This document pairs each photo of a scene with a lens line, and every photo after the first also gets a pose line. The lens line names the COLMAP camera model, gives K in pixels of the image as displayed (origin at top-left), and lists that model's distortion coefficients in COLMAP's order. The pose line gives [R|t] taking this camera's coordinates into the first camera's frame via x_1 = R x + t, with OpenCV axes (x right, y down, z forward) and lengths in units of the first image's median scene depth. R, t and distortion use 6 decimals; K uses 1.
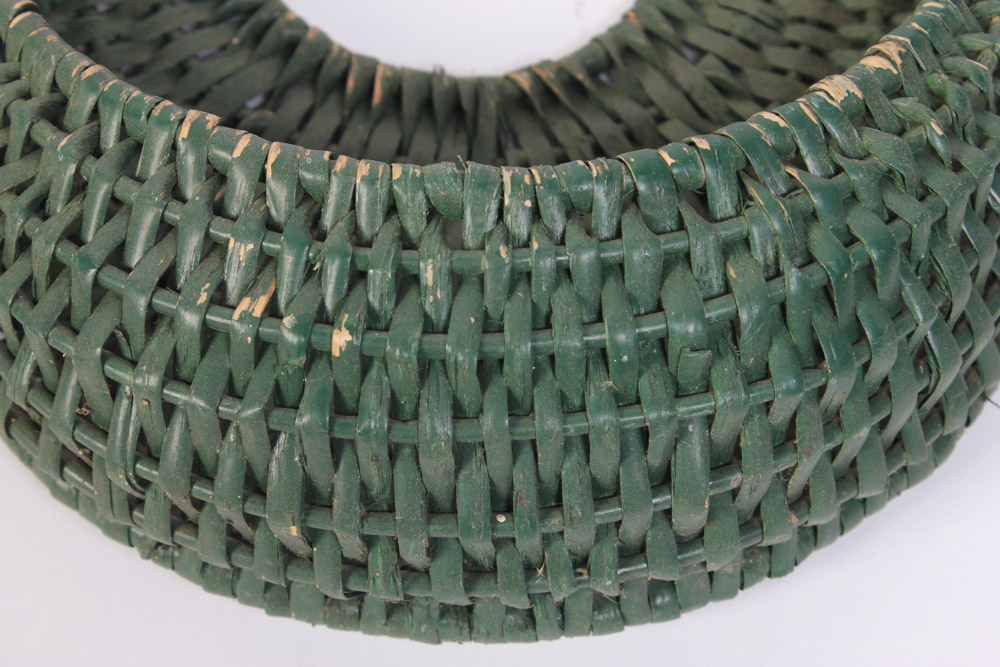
lens RADIAL K [[2261.3, 0, 502.0], [0, 2261.3, 333.1], [0, 0, 1]] dist [0.058688, 0.000000]
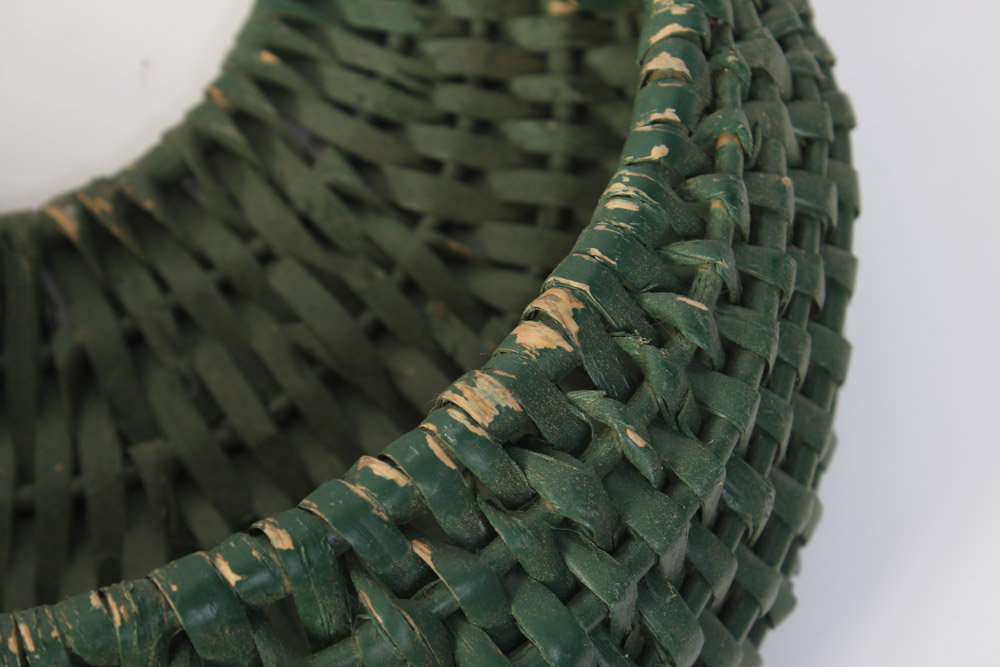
lens RADIAL K [[2261.3, 0, 495.7], [0, 2261.3, 332.0], [0, 0, 1]] dist [0.058688, 0.000000]
pose [[0.992479, -0.109408, 0.054907, 0.116033], [0.090993, 0.959404, 0.266955, -0.298523], [-0.081885, -0.259951, 0.962144, 0.364323]]
